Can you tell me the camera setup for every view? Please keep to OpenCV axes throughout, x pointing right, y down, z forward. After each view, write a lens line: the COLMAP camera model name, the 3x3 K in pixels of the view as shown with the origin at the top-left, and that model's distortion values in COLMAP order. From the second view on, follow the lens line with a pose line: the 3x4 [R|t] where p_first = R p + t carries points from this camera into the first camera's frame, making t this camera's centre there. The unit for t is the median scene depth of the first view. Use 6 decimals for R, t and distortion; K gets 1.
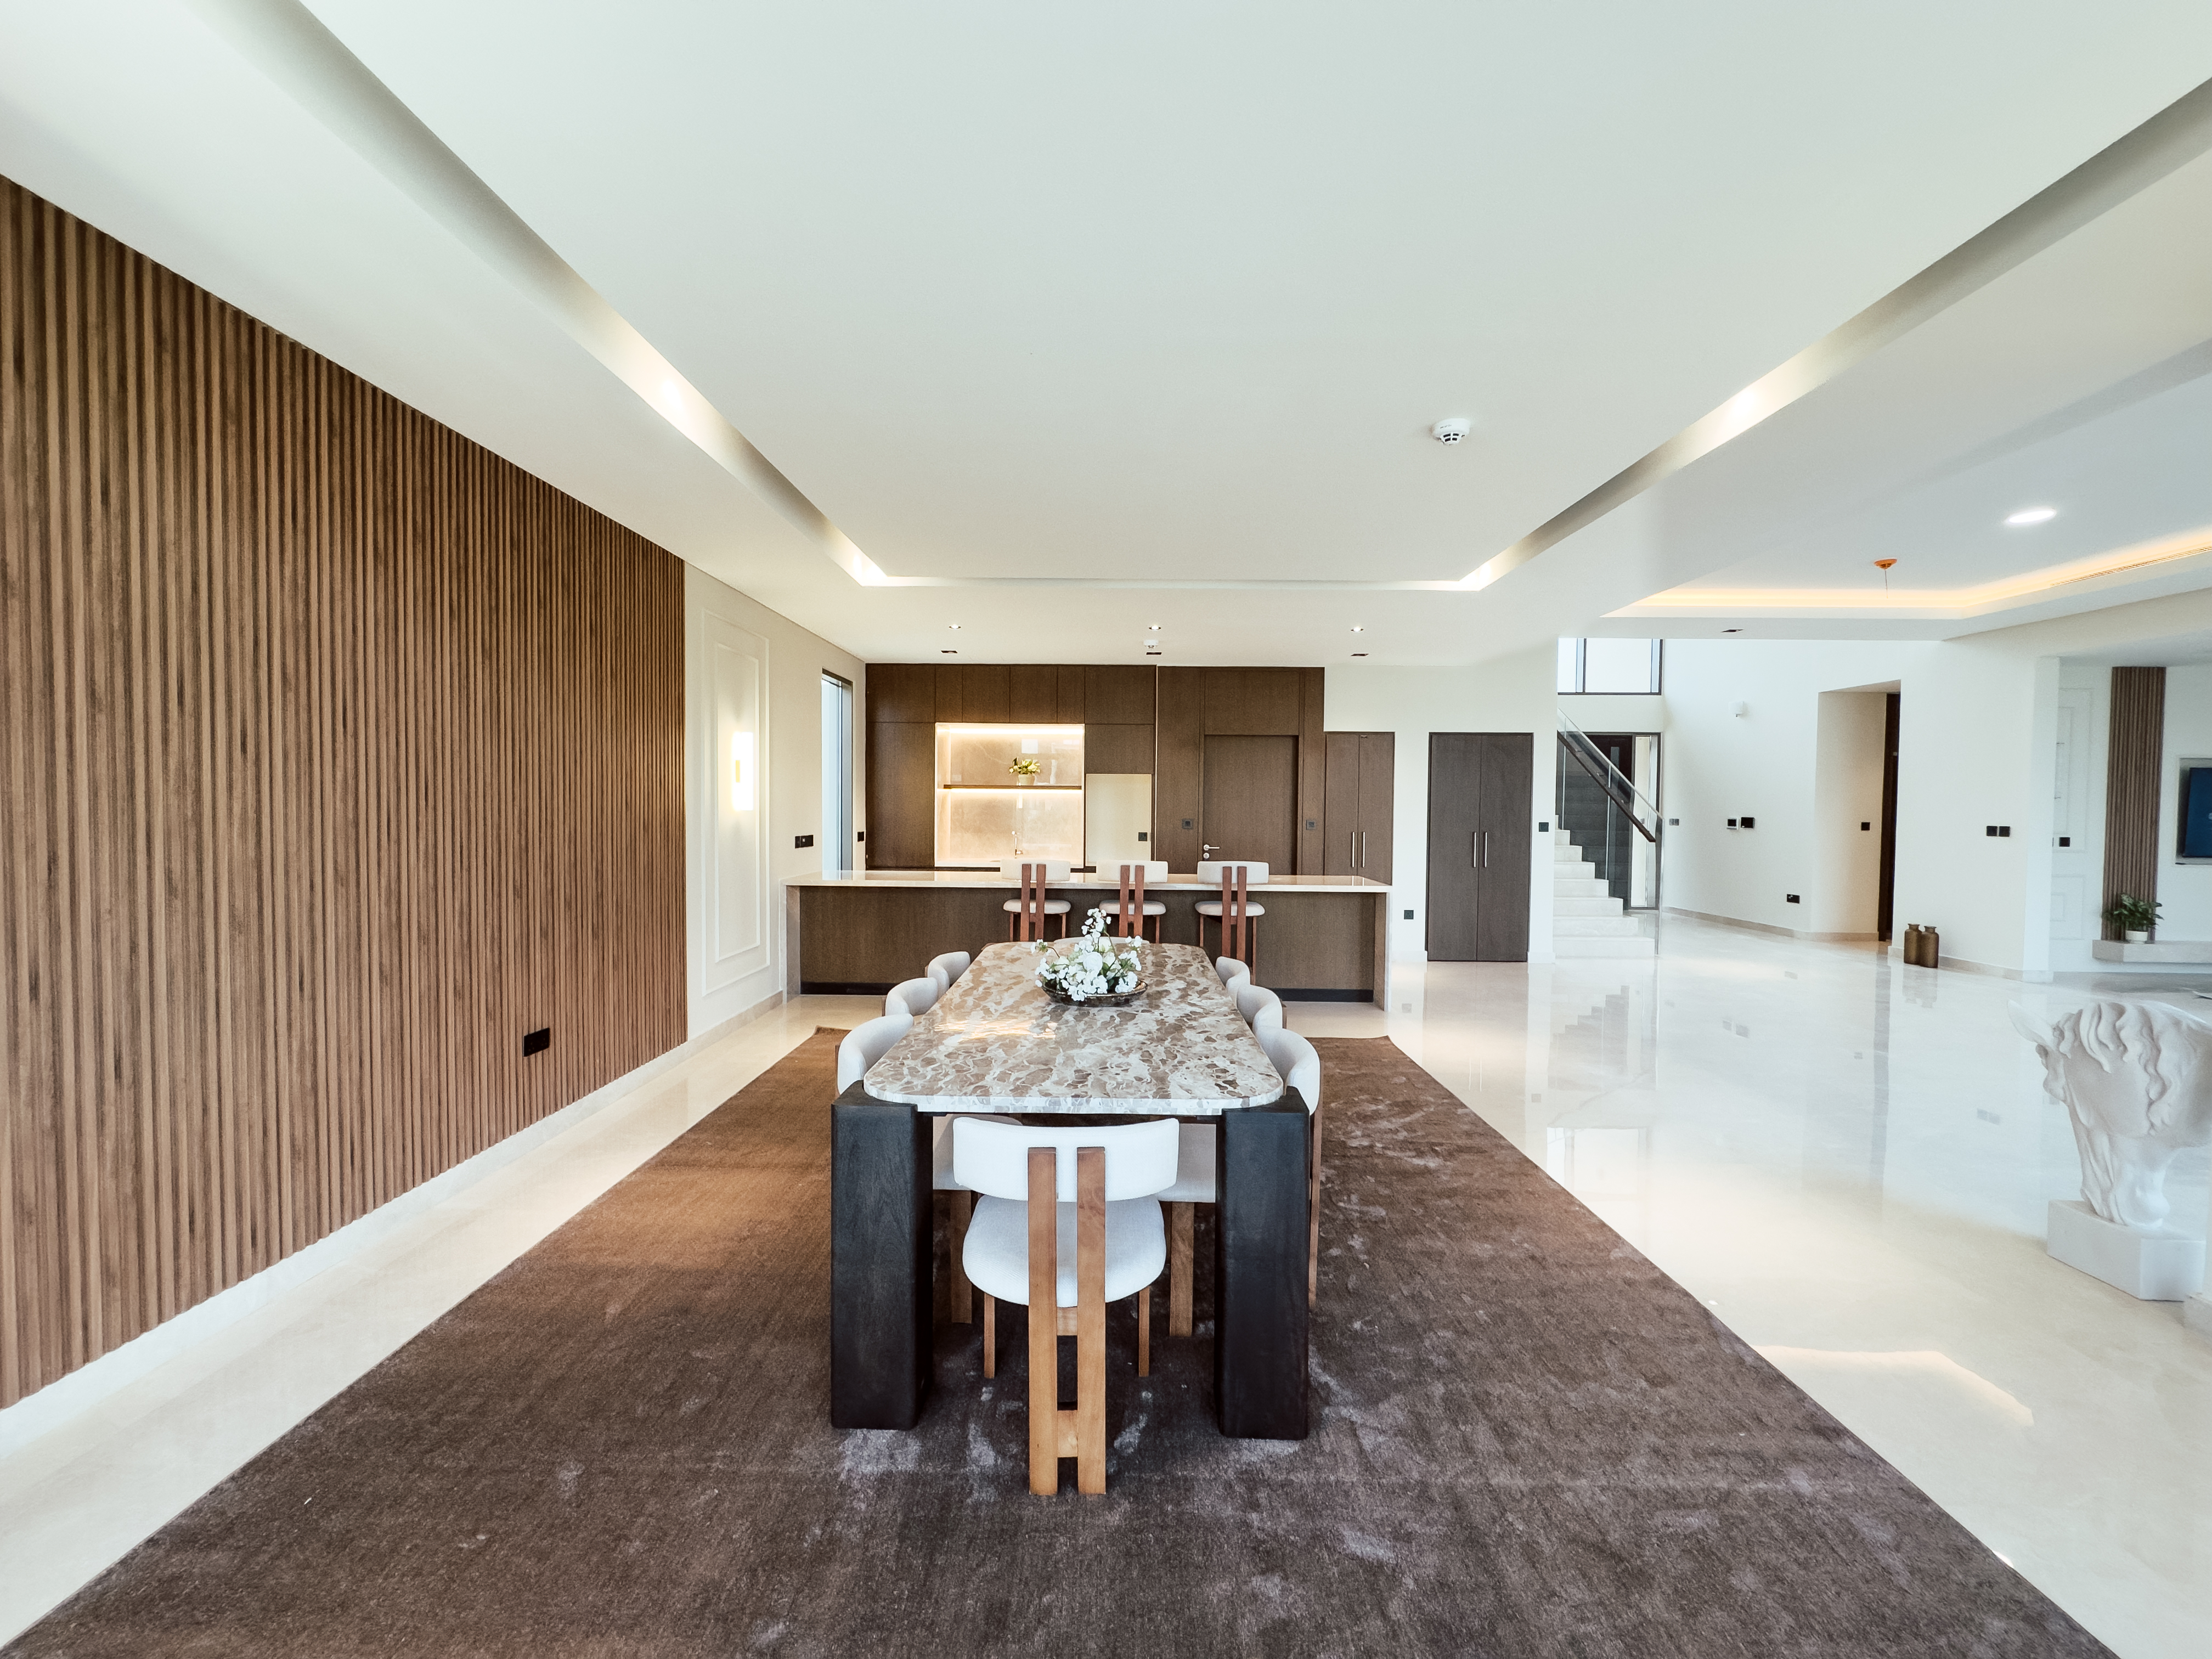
lens RADIAL K [[877.7, 0, 1106.0], [0, 877.7, 829.5], [0, 0, 1]] dist [-0.001474, 0.000164]
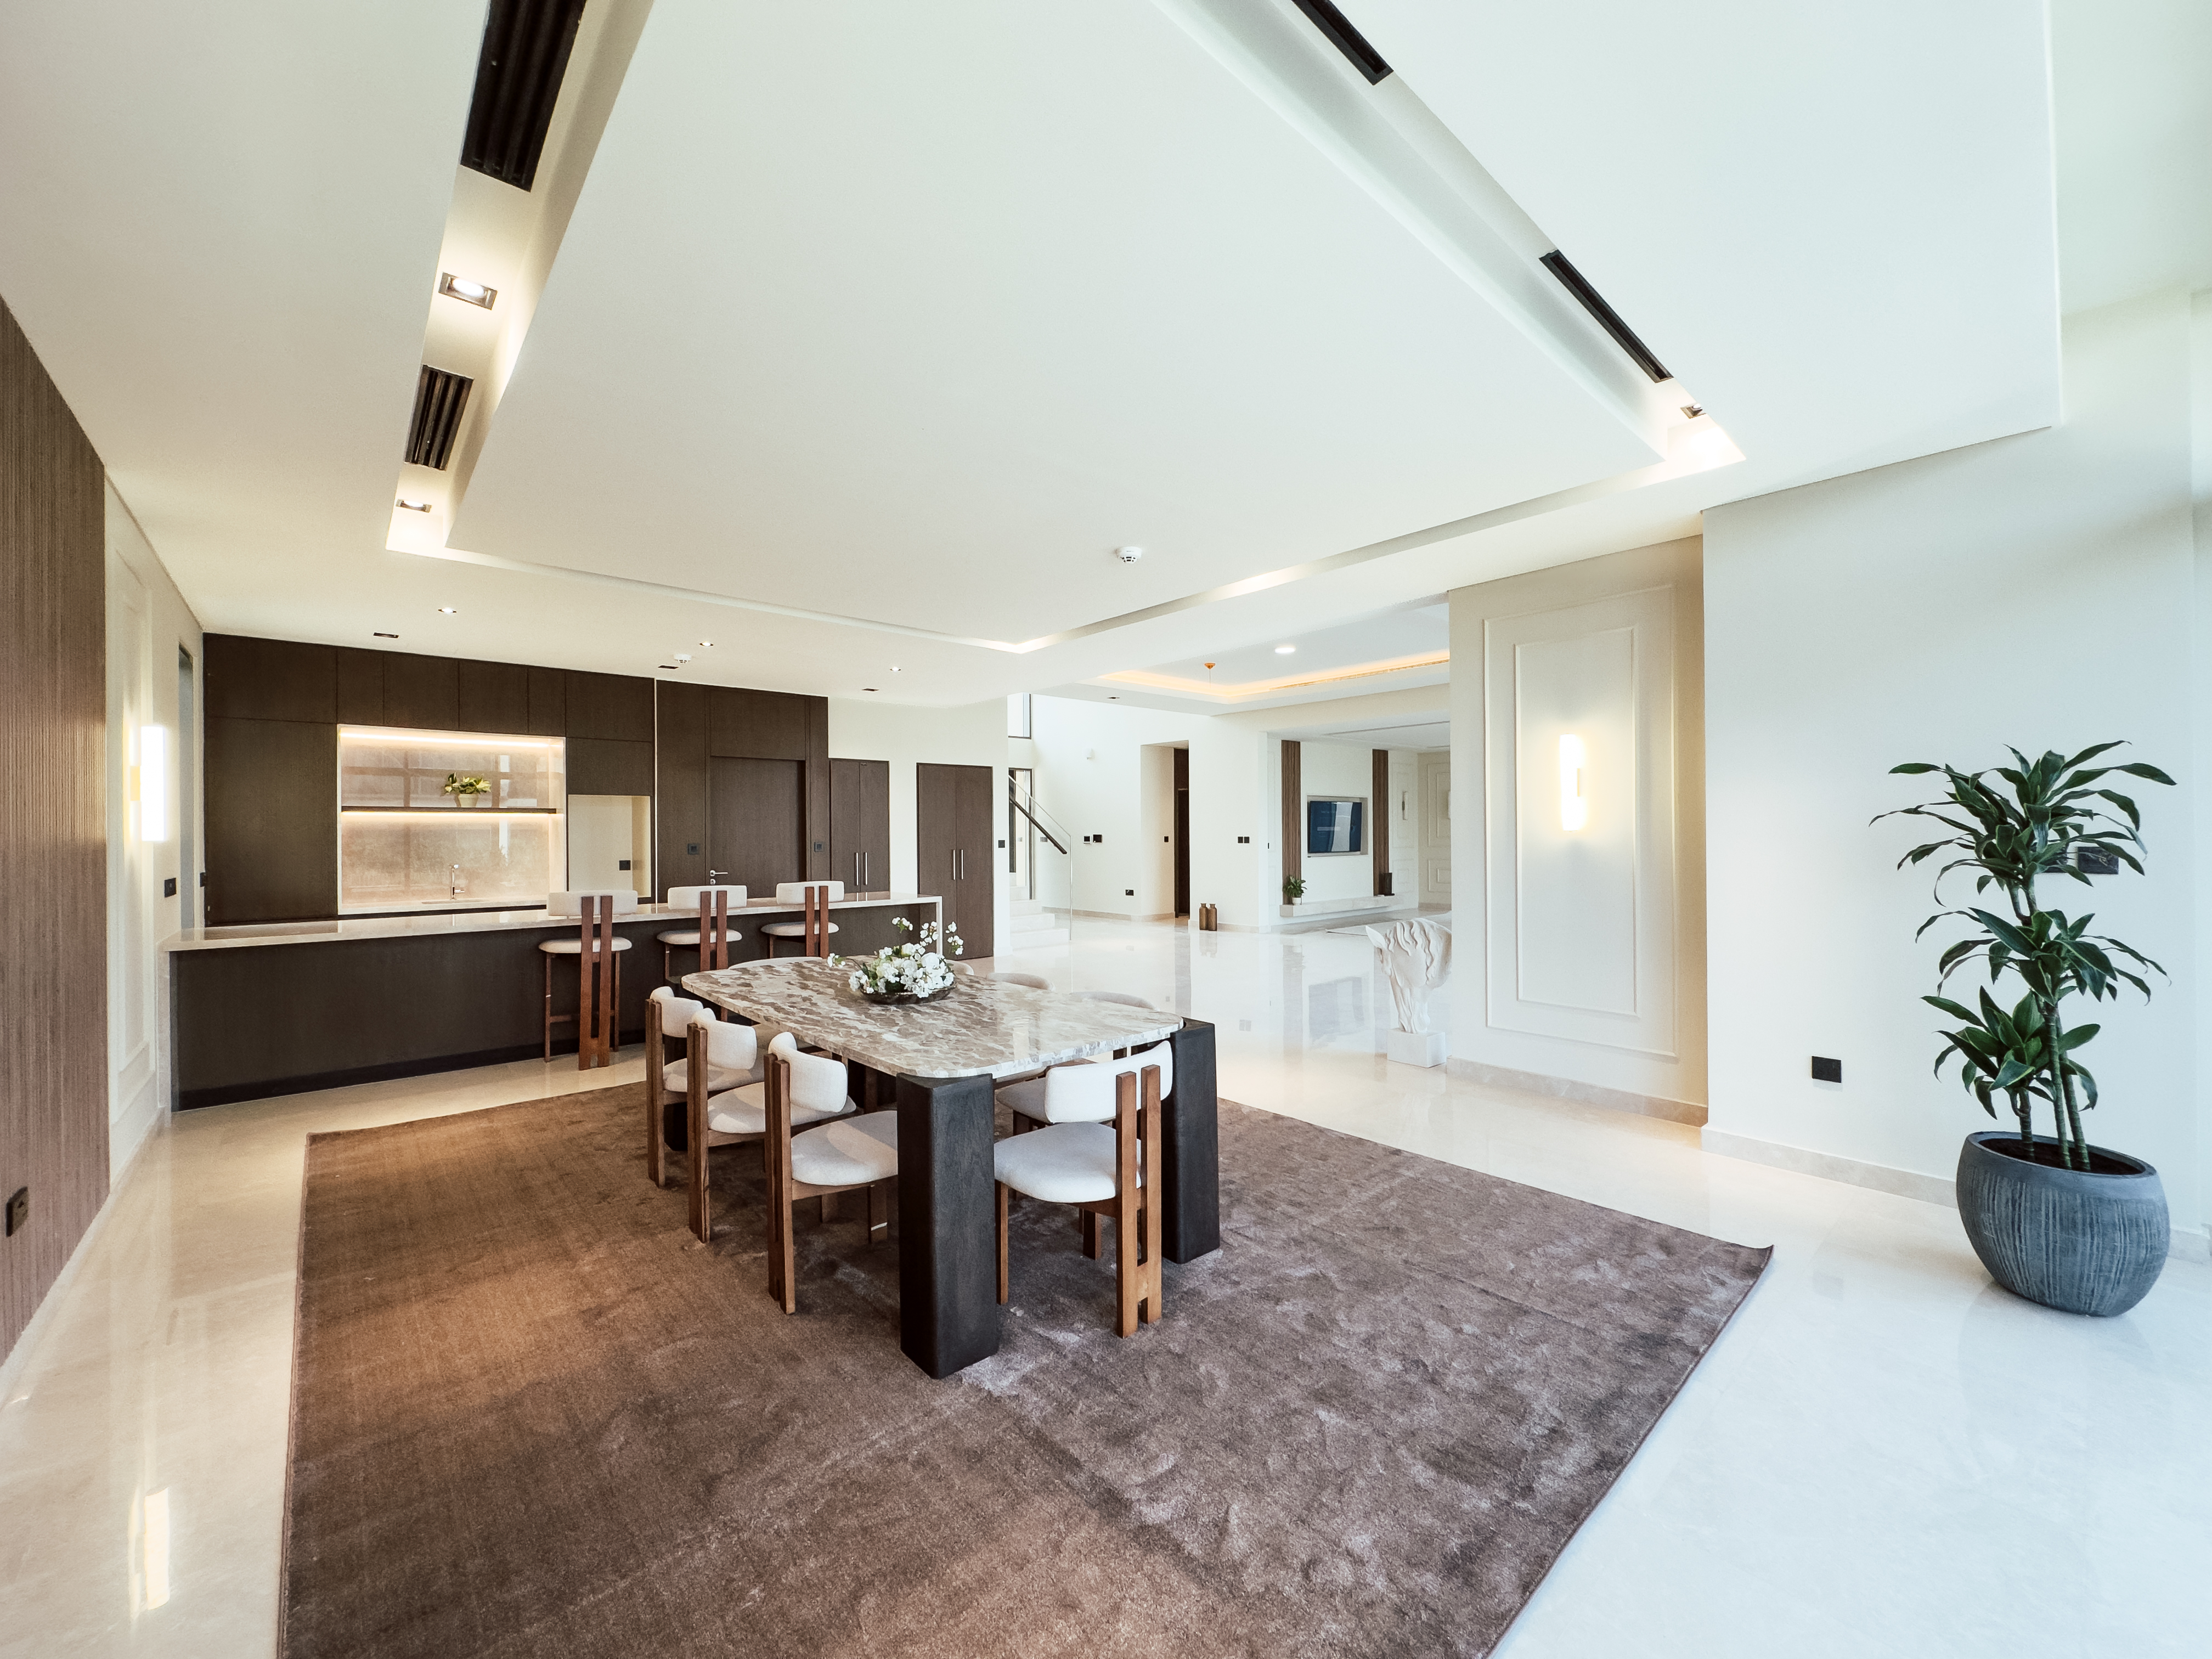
lens RADIAL K [[877.7, 0, 1106.0], [0, 877.7, 829.5], [0, 0, 1]] dist [-0.001474, 0.000164]
pose [[0.735683, -0.011493, 0.677228, -0.235084], [0.031418, 0.999359, -0.017170, 0.002630], [-0.676597, 0.033909, 0.735572, 0.003940]]
